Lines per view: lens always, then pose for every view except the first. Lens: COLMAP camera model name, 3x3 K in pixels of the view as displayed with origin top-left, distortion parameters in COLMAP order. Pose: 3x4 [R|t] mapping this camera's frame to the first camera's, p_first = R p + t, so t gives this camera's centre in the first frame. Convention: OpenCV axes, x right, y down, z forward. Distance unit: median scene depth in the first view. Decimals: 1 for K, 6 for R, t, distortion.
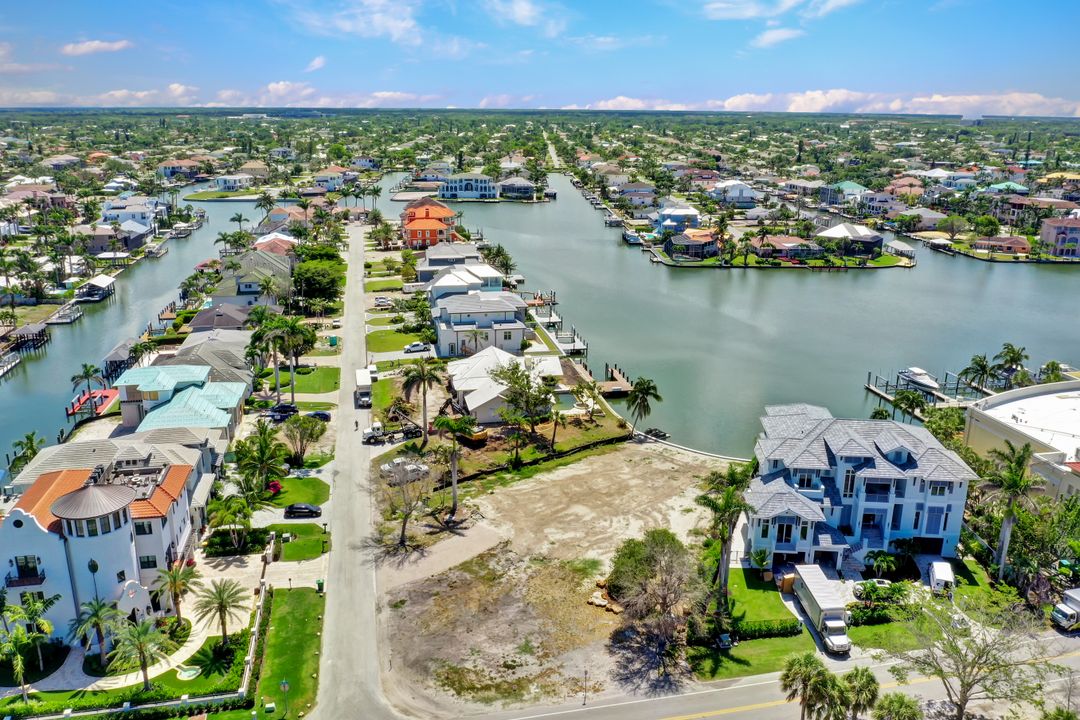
lens RADIAL K [[850.4, 0, 540.8], [0, 850.4, 356.1], [0, 0, 1]] dist [-0.017588, -0.003447]
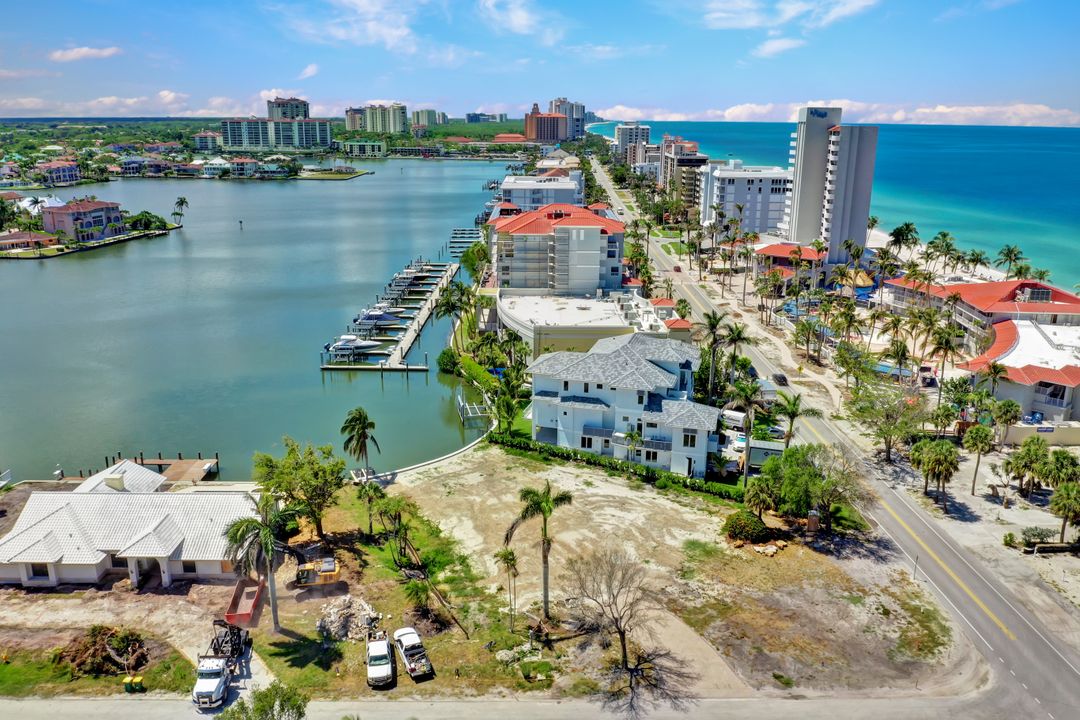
lens RADIAL K [[842.1, 0, 537.6], [0, 842.1, 359.9], [0, 0, 1]] dist [-0.023175, -0.000825]
pose [[0.193315, -0.283210, 0.939373, -0.574103], [0.273538, 0.935028, 0.225608, -0.150276], [-0.942235, 0.213341, 0.258224, 0.634164]]
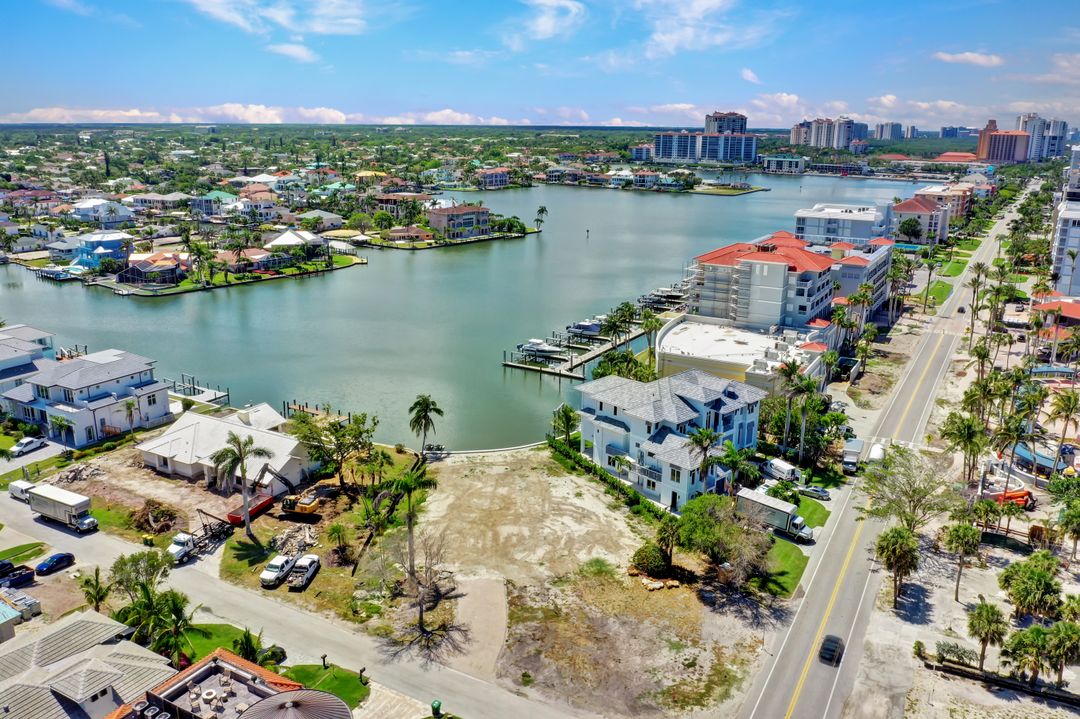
lens RADIAL K [[842.1, 0, 537.6], [0, 842.1, 359.4], [0, 0, 1]] dist [-0.023175, -0.000825]
pose [[0.662077, -0.207763, 0.720061, -0.483575], [0.209864, 0.973762, 0.088000, -0.073160], [-0.719452, 0.092853, 0.688308, 0.236510]]
